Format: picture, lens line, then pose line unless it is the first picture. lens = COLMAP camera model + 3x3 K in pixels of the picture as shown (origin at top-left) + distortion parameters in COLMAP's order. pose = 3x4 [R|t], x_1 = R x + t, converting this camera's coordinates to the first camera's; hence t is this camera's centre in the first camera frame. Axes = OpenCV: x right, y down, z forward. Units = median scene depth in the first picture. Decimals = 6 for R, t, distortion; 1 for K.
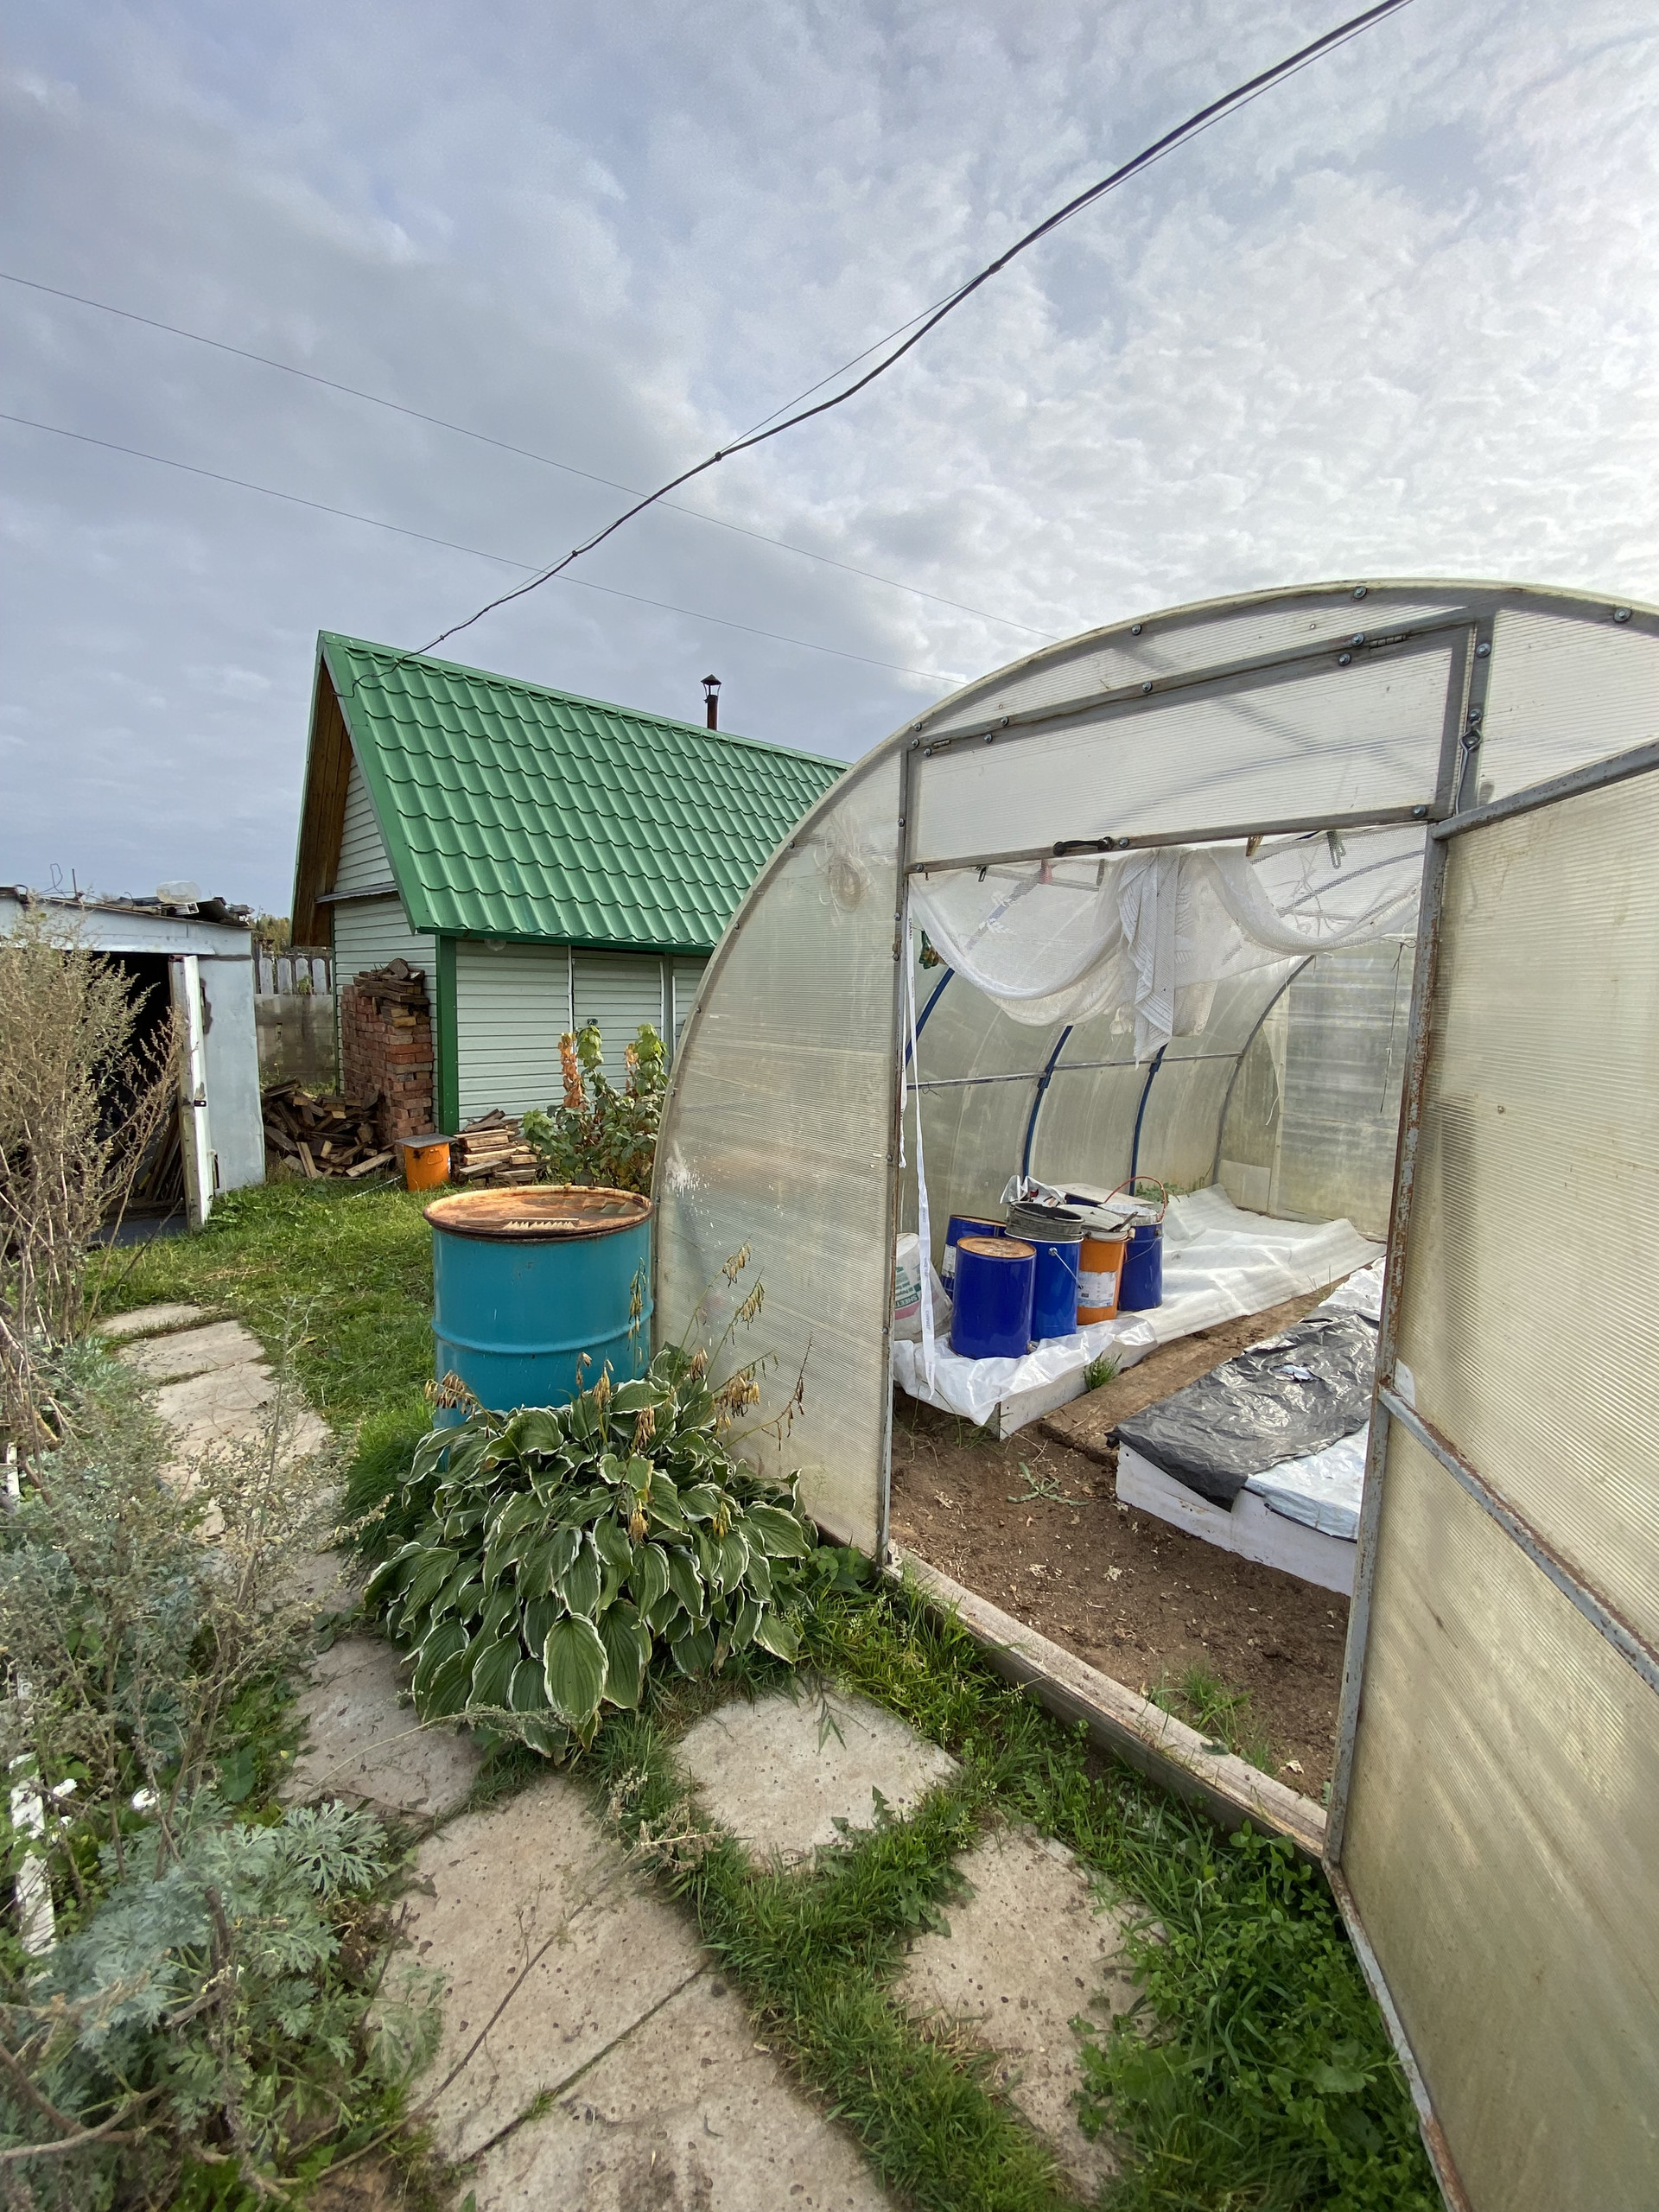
lens RADIAL K [[901.4, 0, 842.0], [0, 901.4, 1112.7], [0, 0, 1]] dist [0.005280, -0.008979]
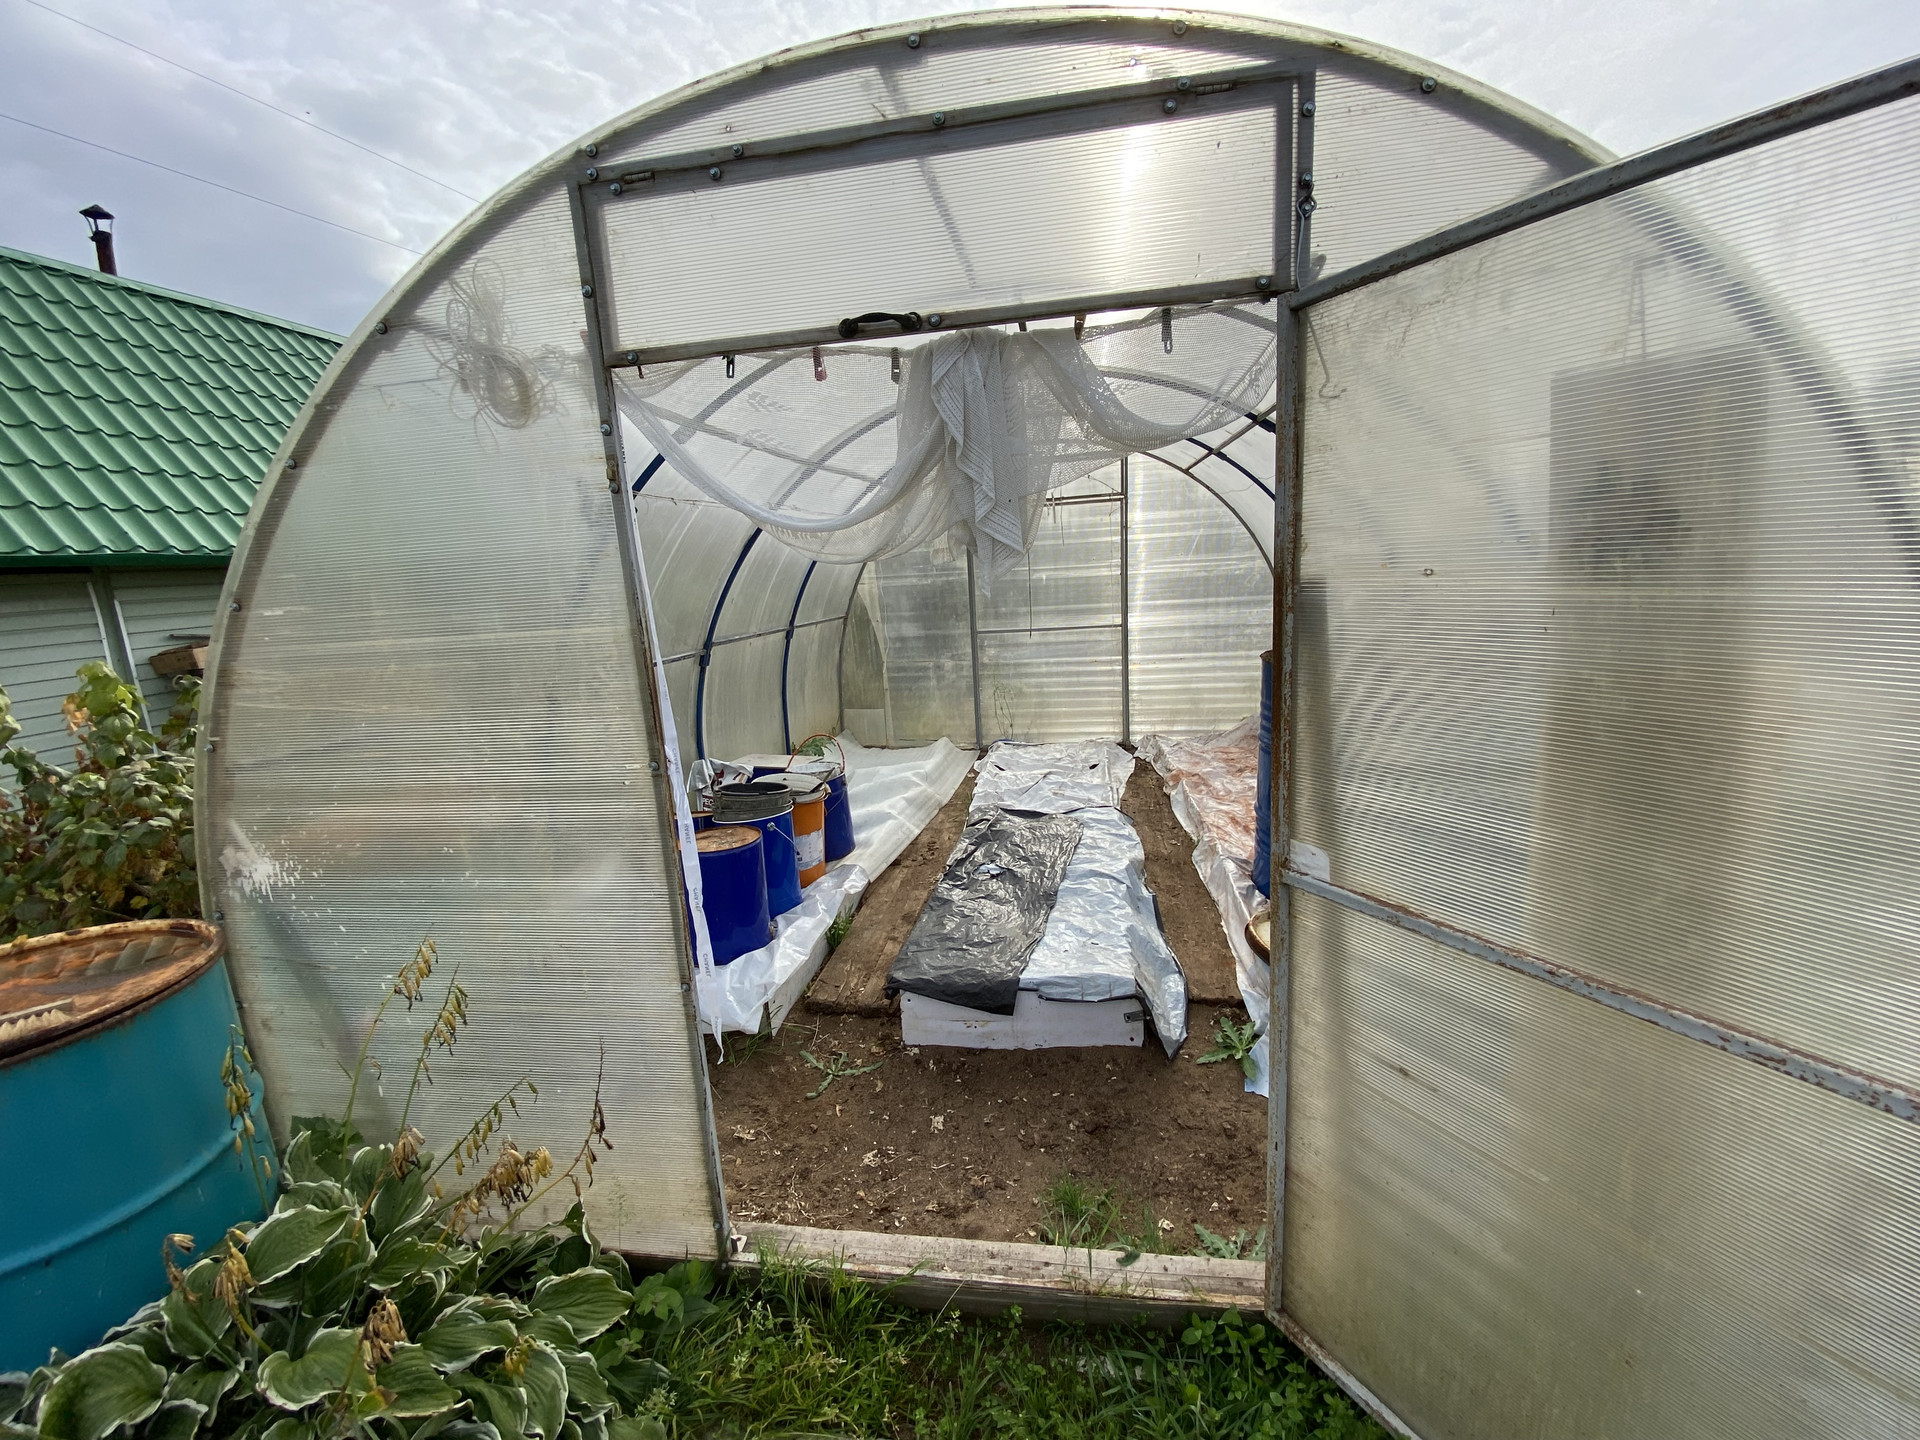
lens RADIAL K [[782.4, 0, 976.1], [0, 782.4, 718.9], [0, 0, 1]] dist [0.005280, -0.008979]
pose [[0.788358, -0.189652, 0.585255, -0.064084], [0.166602, 0.981566, 0.093658, -0.002328], [-0.592229, 0.023669, 0.805422, 0.188751]]
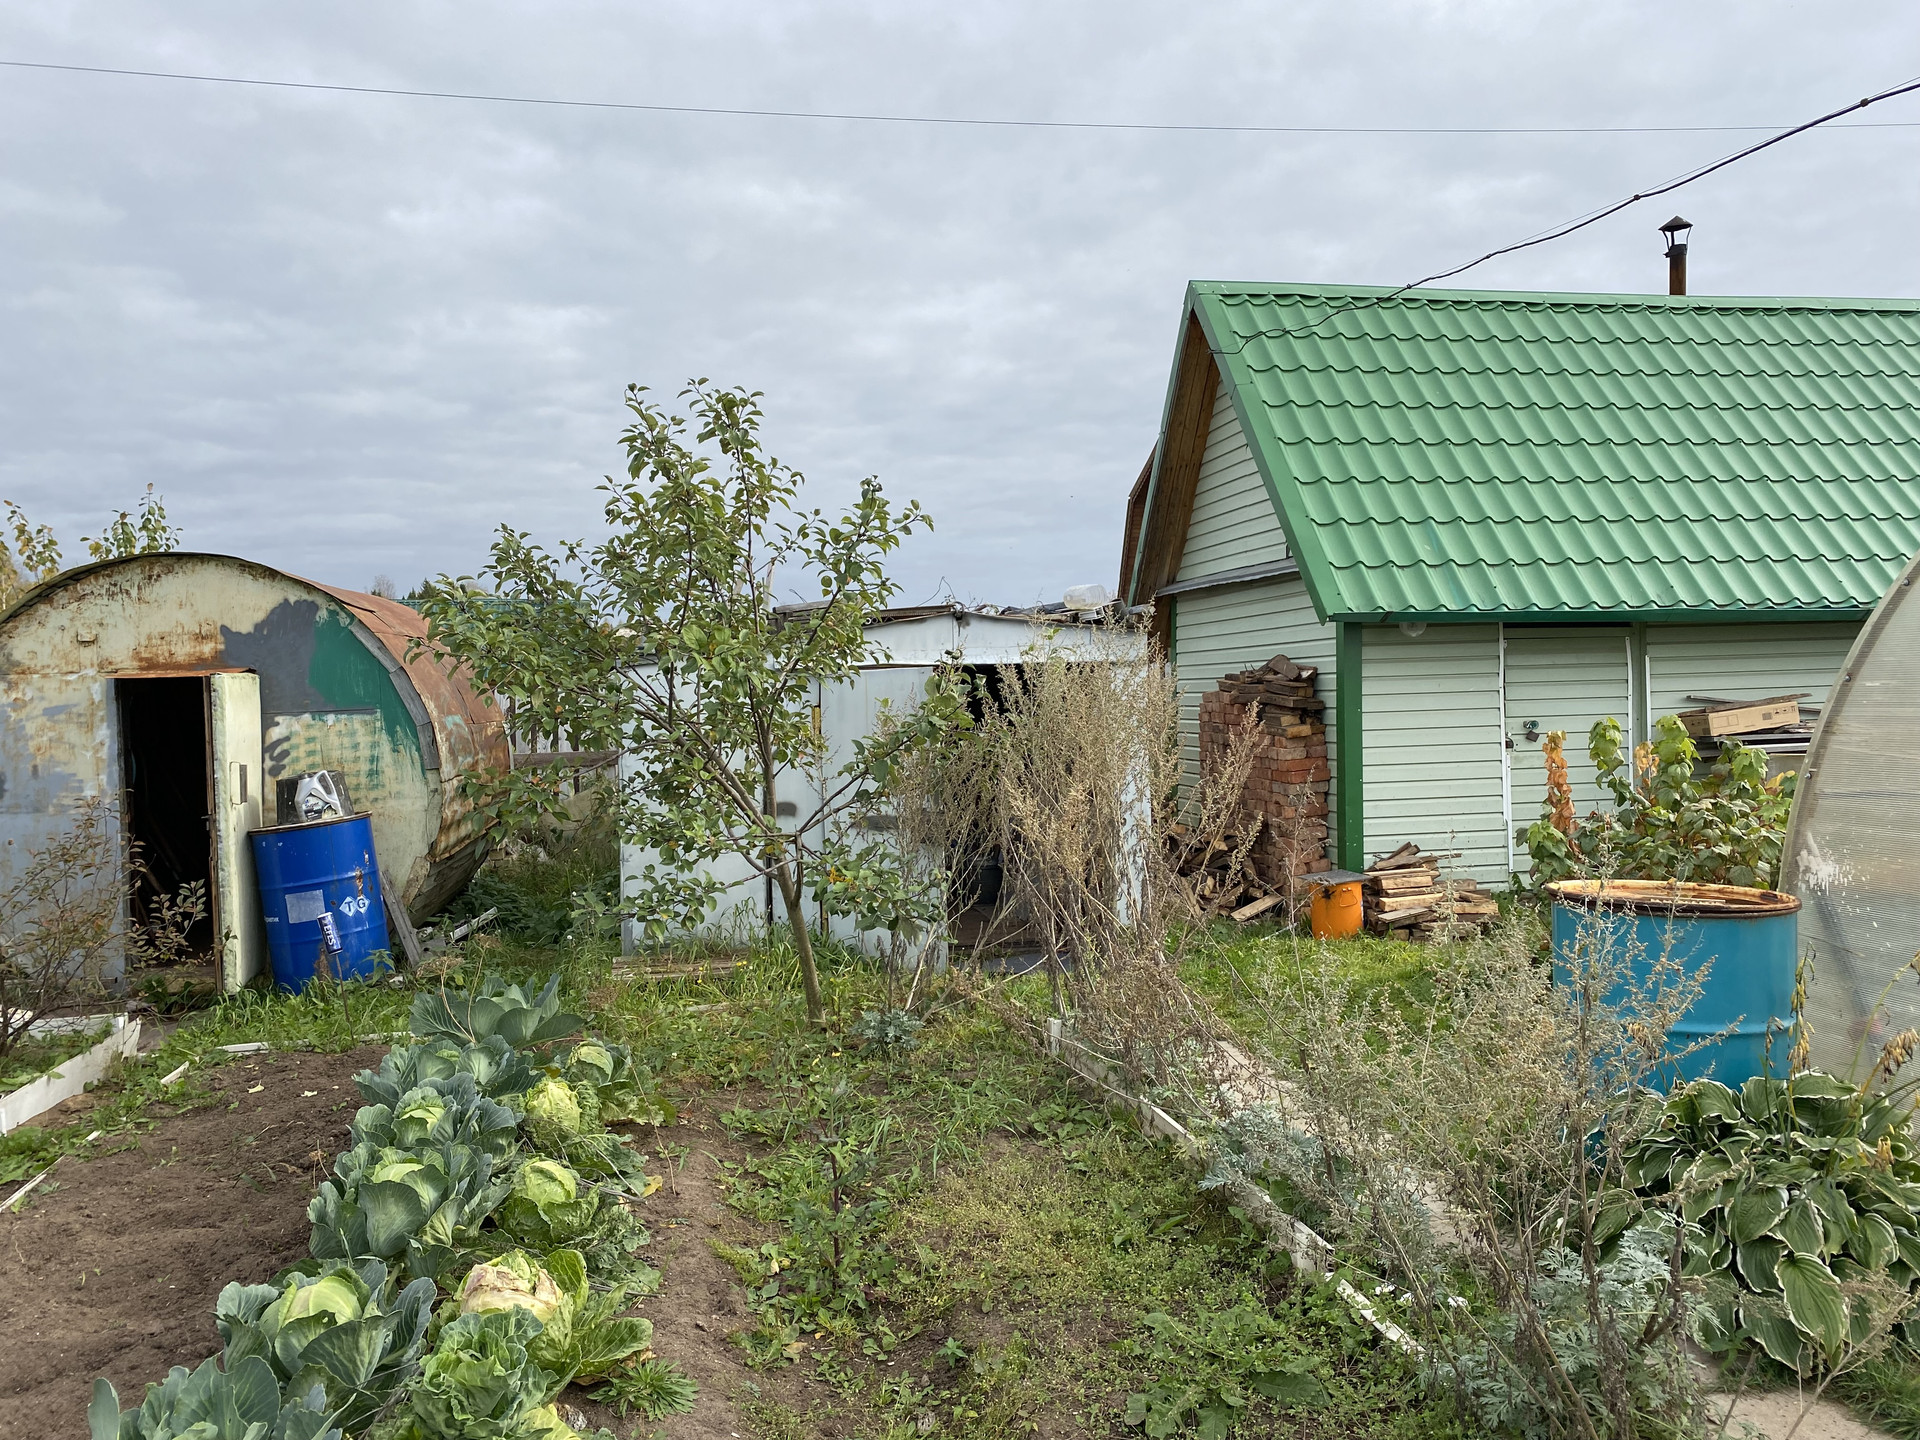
lens RADIAL K [[1464.2, 0, 949.6], [0, 1464.2, 715.0], [0, 0, 1]] dist [0.039835, -0.044118]
pose [[0.848047, -0.037765, -0.528574, -0.106400], [-0.027236, 0.993033, -0.114646, 0.084779], [0.529221, 0.111622, 0.841110, -0.526229]]
